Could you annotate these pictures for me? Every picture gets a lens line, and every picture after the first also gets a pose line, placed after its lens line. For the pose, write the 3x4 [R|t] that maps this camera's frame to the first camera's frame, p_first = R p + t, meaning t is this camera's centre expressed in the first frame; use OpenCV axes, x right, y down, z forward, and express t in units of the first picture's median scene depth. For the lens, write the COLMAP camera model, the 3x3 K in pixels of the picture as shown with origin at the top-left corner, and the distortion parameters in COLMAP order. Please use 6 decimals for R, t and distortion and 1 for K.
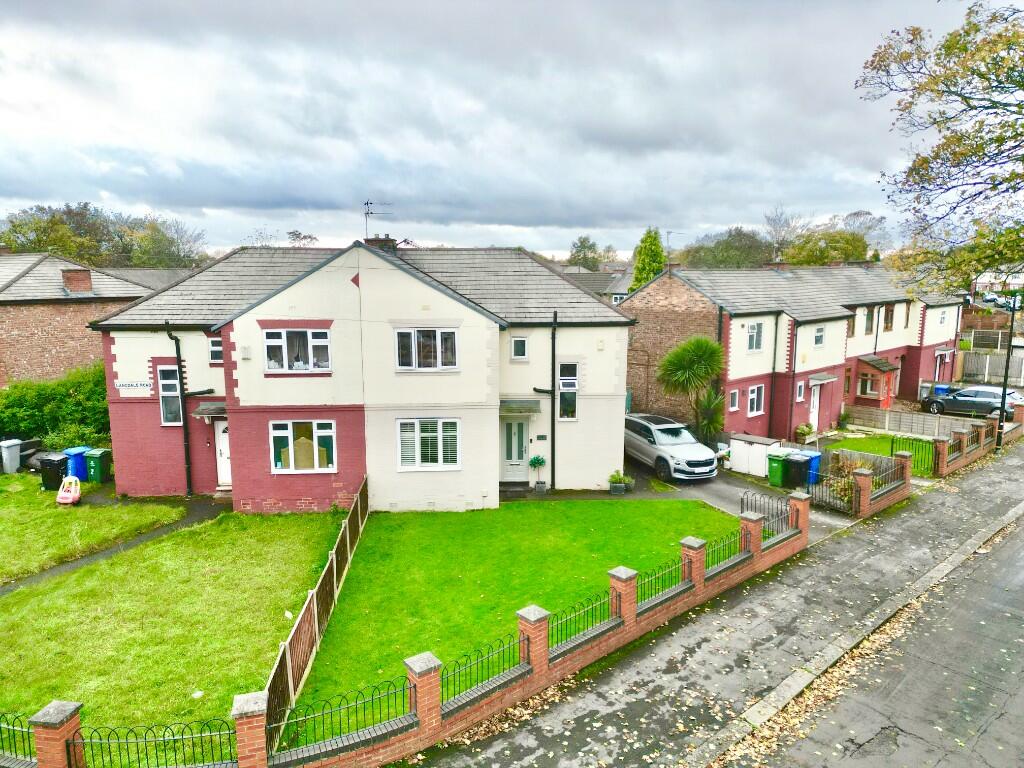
lens RADIAL K [[709.7, 0, 508.3], [0, 709.7, 381.0], [0, 0, 1]] dist [0.076325, -0.066362]
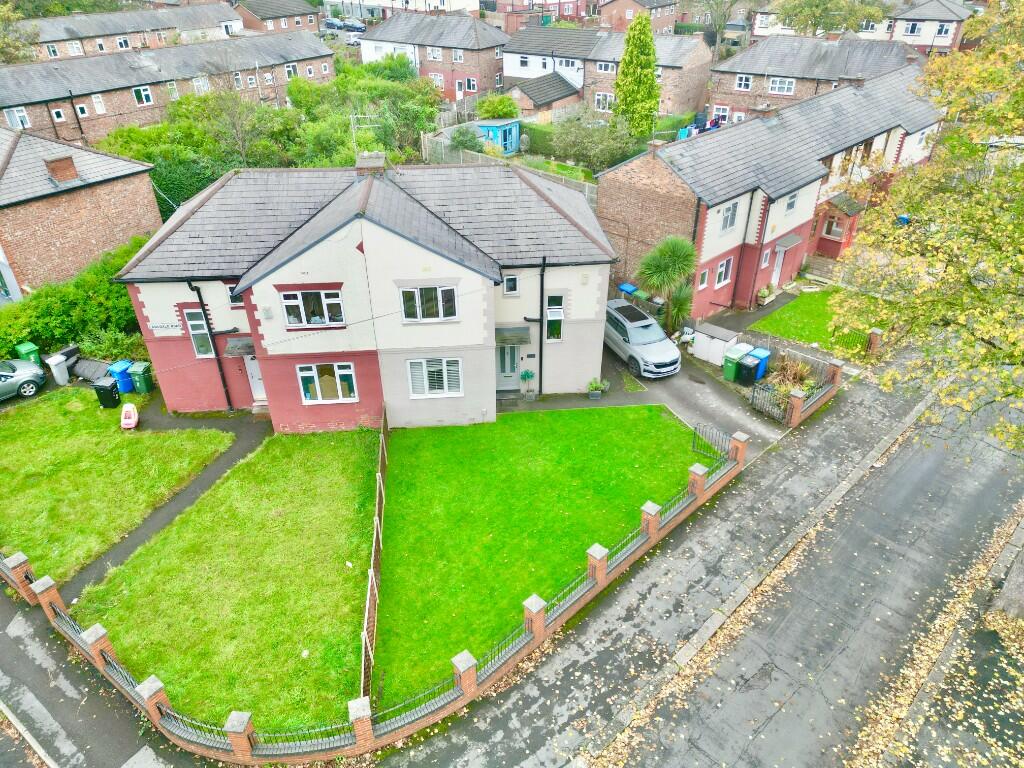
lens RADIAL K [[709.7, 0, 508.4], [0, 709.7, 380.1], [0, 0, 1]] dist [0.076325, -0.066362]
pose [[0.999201, -0.027545, 0.028959, -0.026074], [0.014055, 0.920468, 0.390564, -0.359960], [-0.037414, -0.389845, 0.920120, -0.077037]]
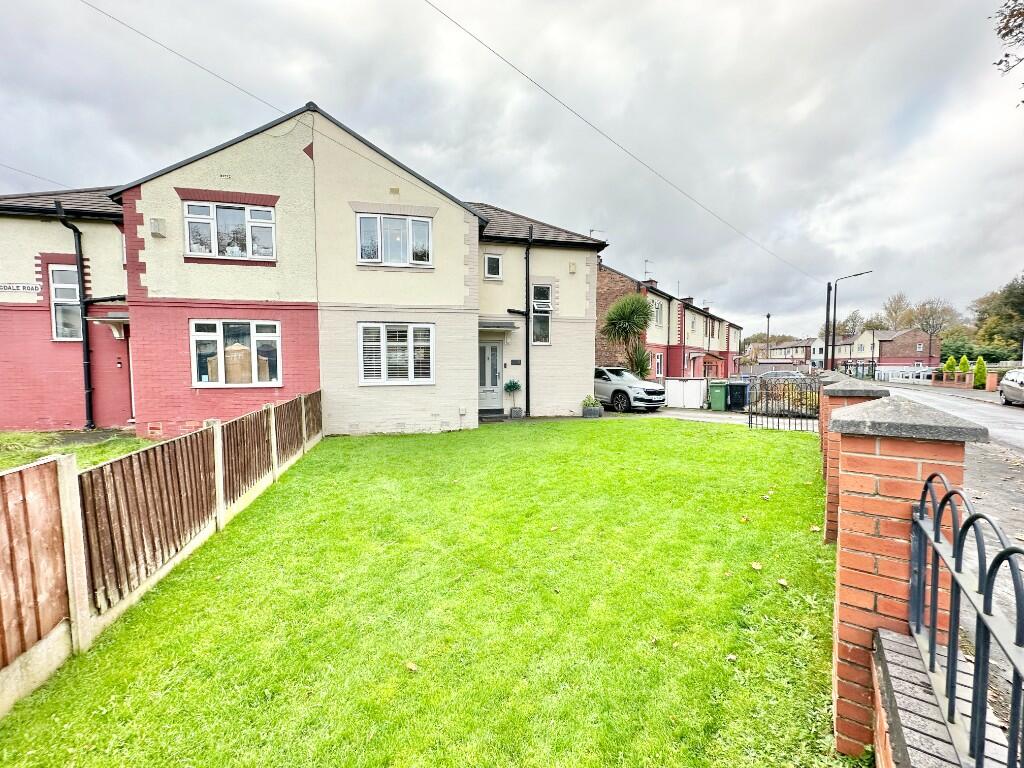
lens RADIAL K [[407.5, 0, 512.9], [0, 407.5, 383.5], [0, 0, 1]] dist [-0.001539, 0.000314]
pose [[0.981836, -0.009366, 0.189499, -0.068738], [0.029252, 0.994311, -0.102419, 0.180066], [-0.187462, 0.106102, 0.976525, 0.493737]]
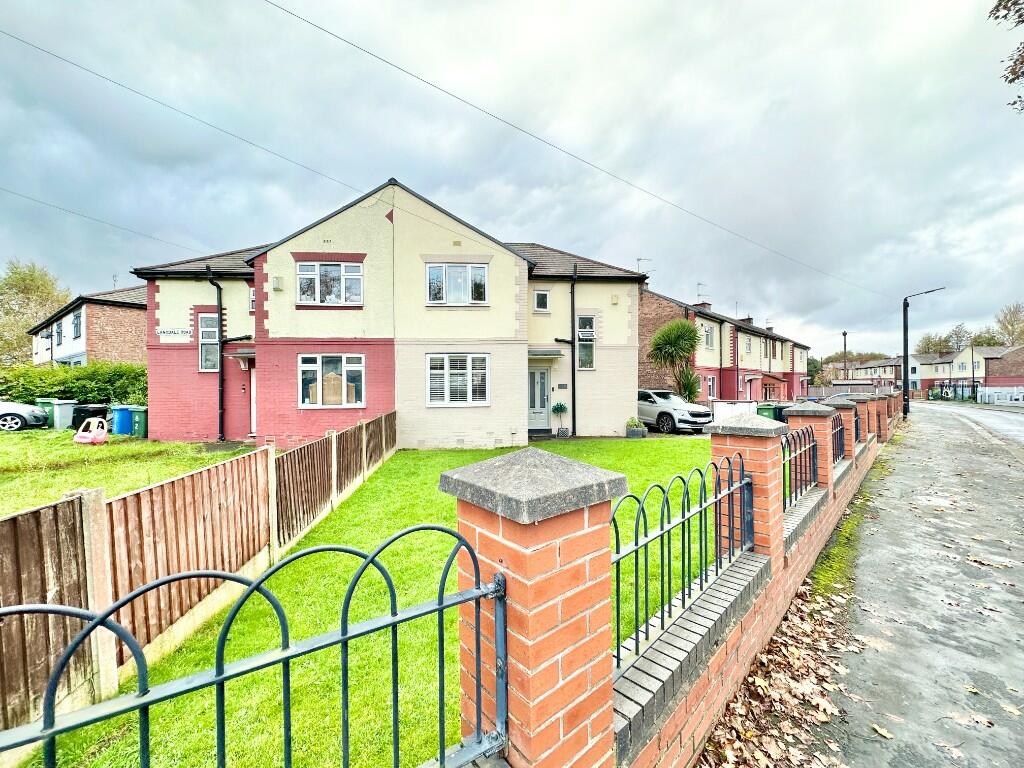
lens RADIAL K [[407.5, 0, 511.9], [0, 407.5, 383.7], [0, 0, 1]] dist [-0.001539, 0.000314]
pose [[0.998806, -0.004843, 0.048622, -0.064485], [0.012552, 0.987117, -0.159510, 0.187637], [-0.047223, 0.159930, 0.985998, 0.428524]]
